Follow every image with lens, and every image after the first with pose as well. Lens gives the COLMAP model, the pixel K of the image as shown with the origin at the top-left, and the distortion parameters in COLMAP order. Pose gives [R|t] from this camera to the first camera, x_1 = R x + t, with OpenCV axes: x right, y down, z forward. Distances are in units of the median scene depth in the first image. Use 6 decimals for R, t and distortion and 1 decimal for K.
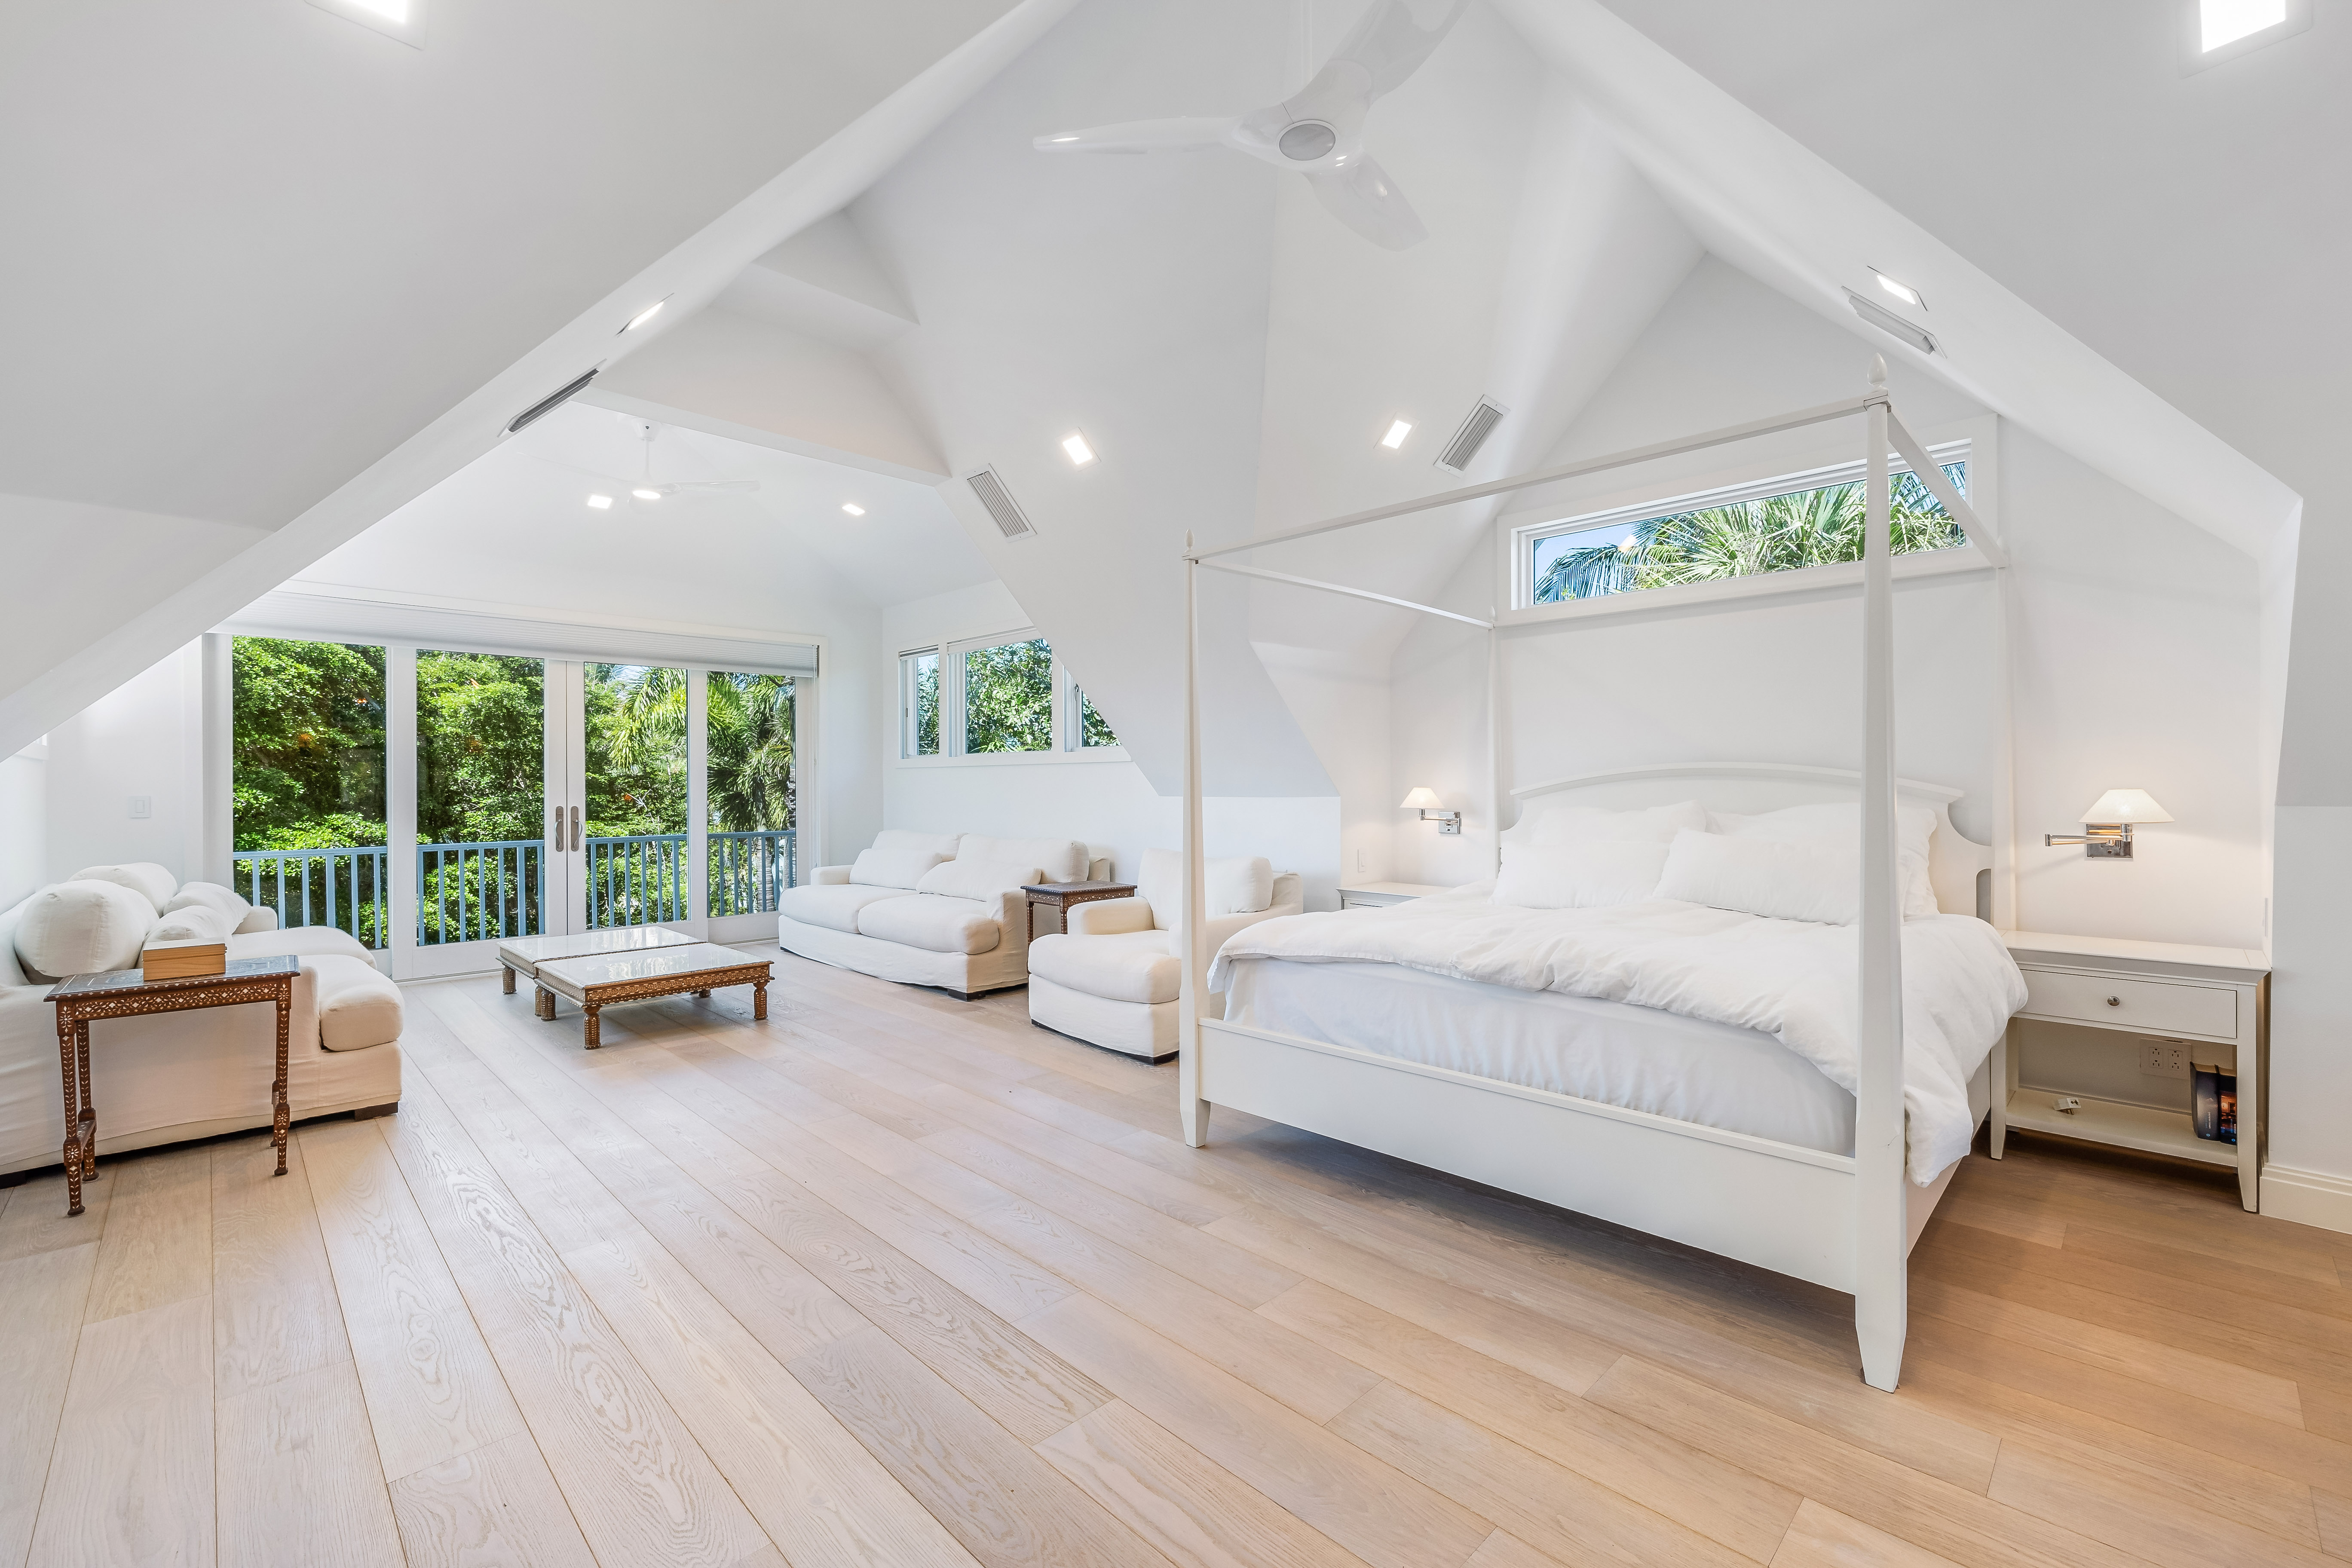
lens RADIAL K [[992.4, 0, 1181.9], [0, 992.4, 790.9], [0, 0, 1]] dist [-0.002074, 0.000601]
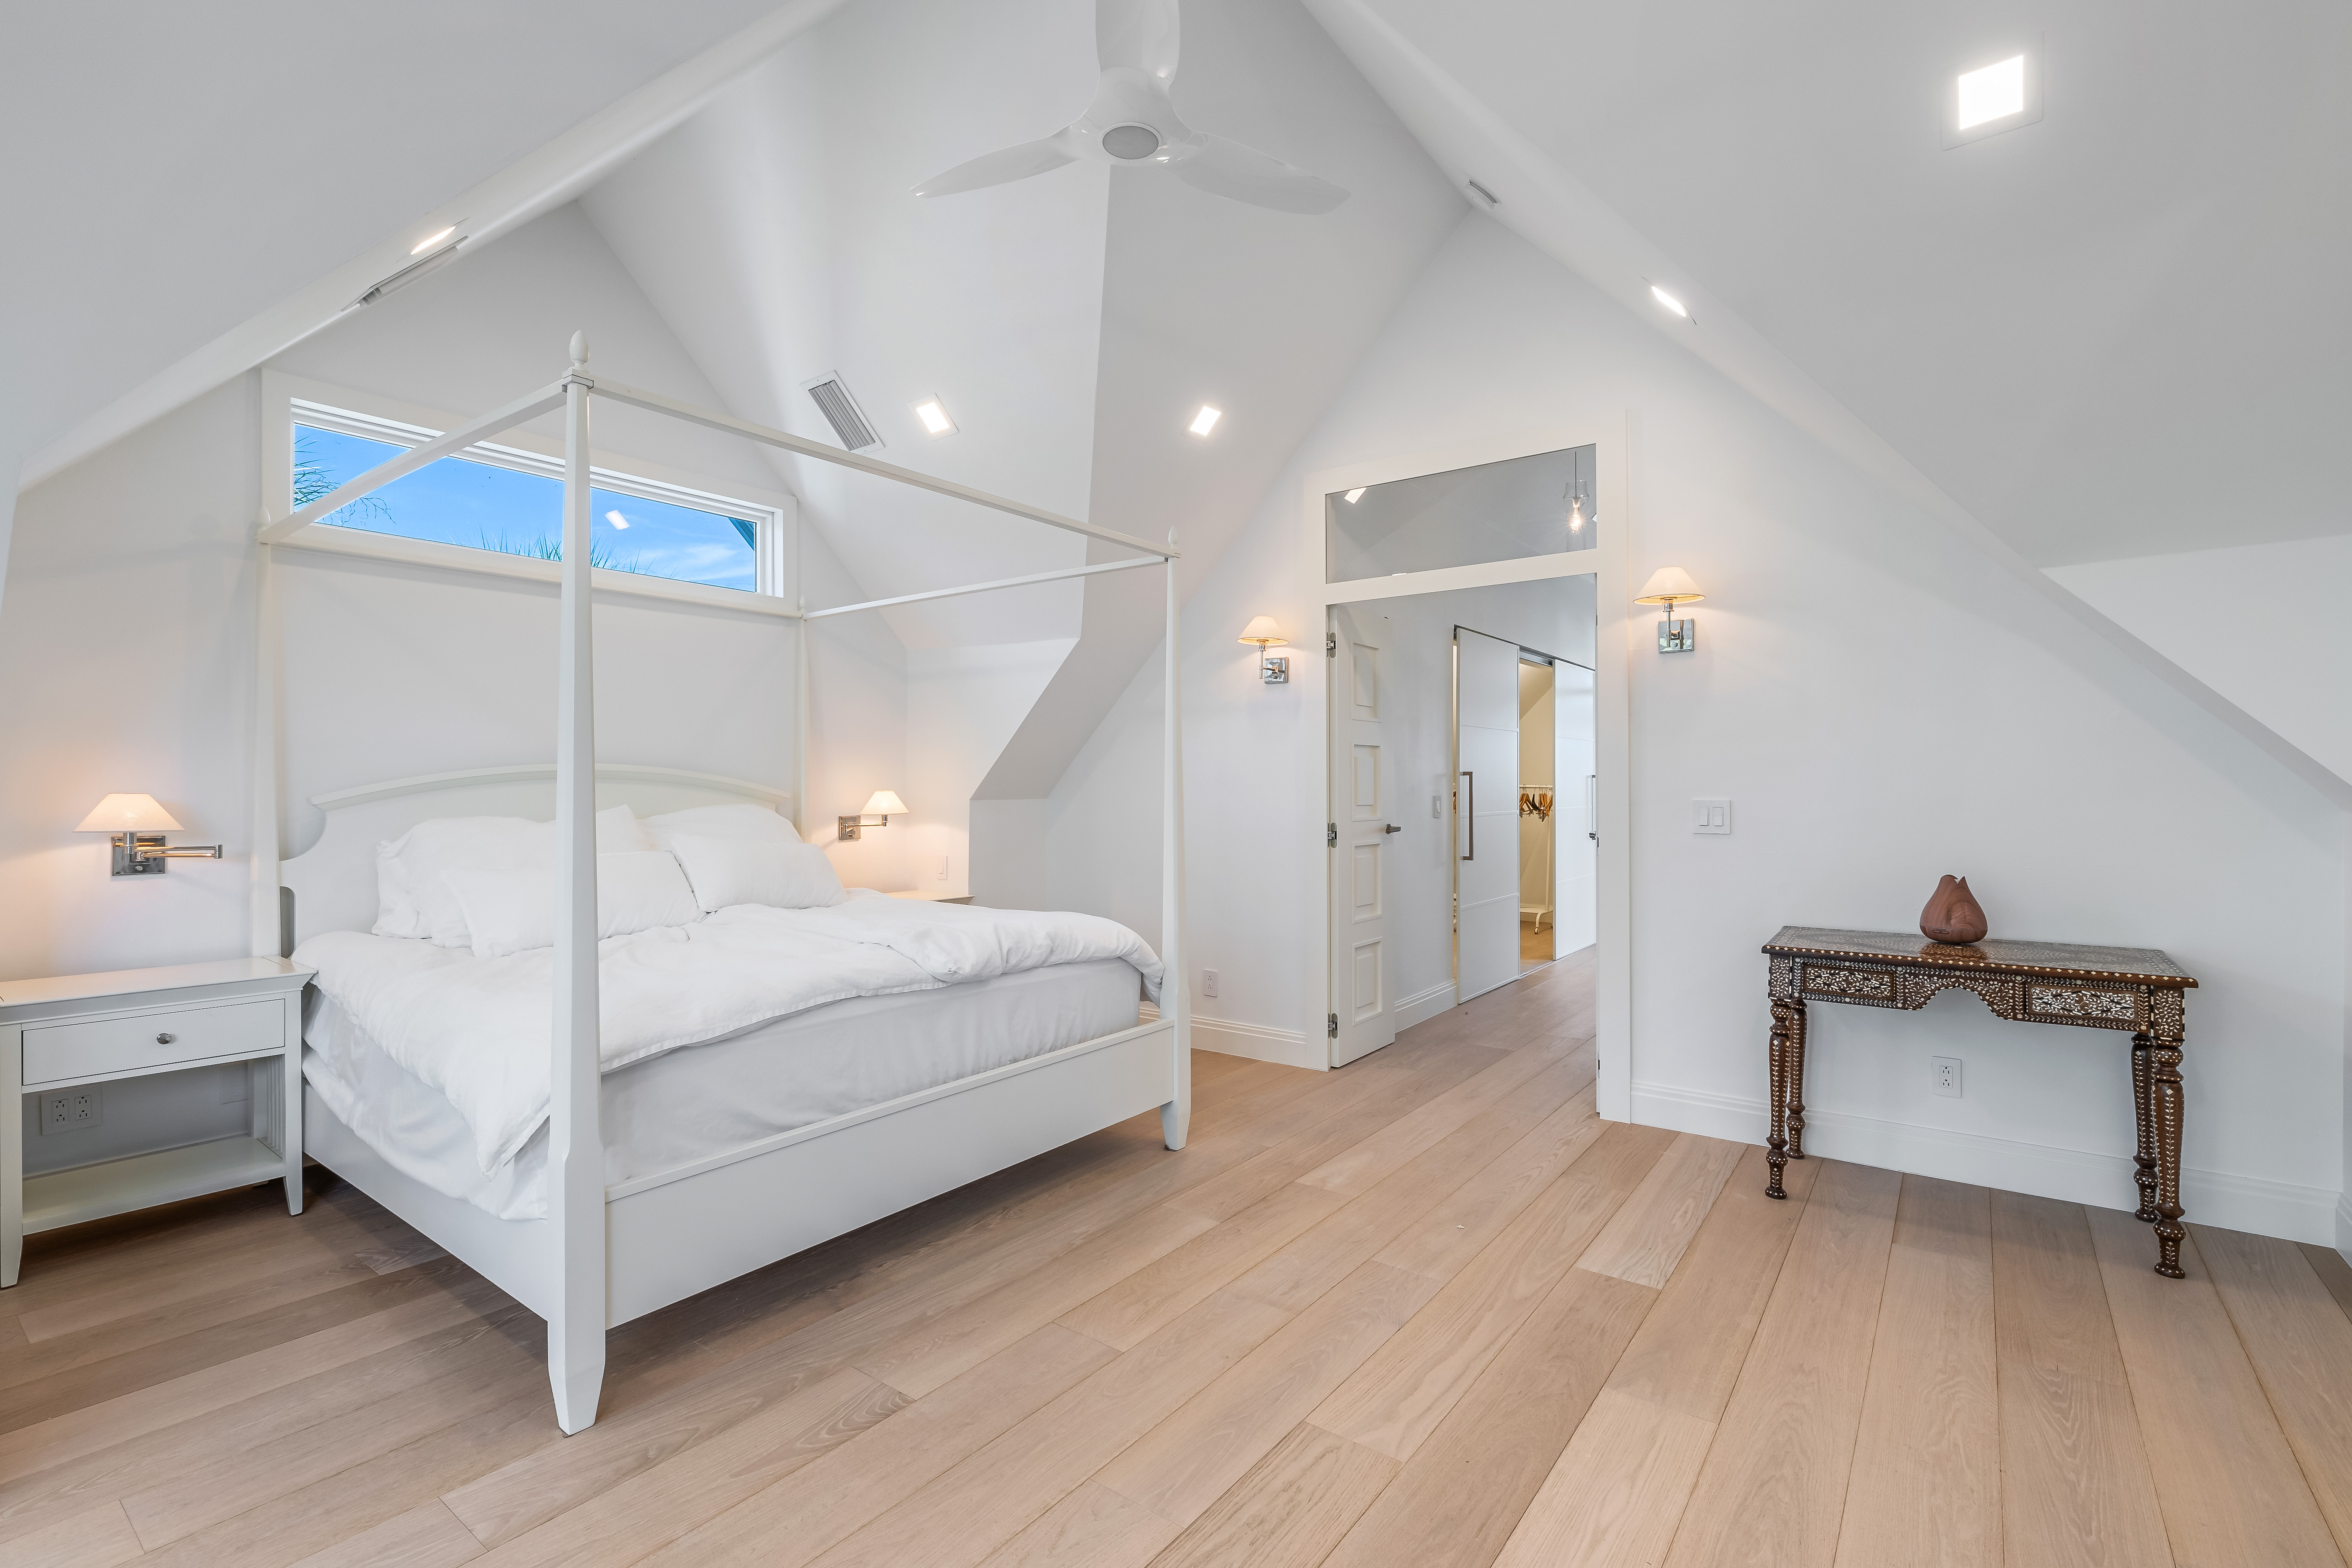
lens RADIAL K [[1053.9, 0, 1181.0], [0, 1053.9, 779.9], [0, 0, 1]] dist [-0.006957, 0.000359]
pose [[-0.149899, 0.011296, 0.988637, -0.561295], [0.006942, 0.999922, -0.010372, -0.000763], [-0.988677, 0.005308, -0.149966, 0.668390]]
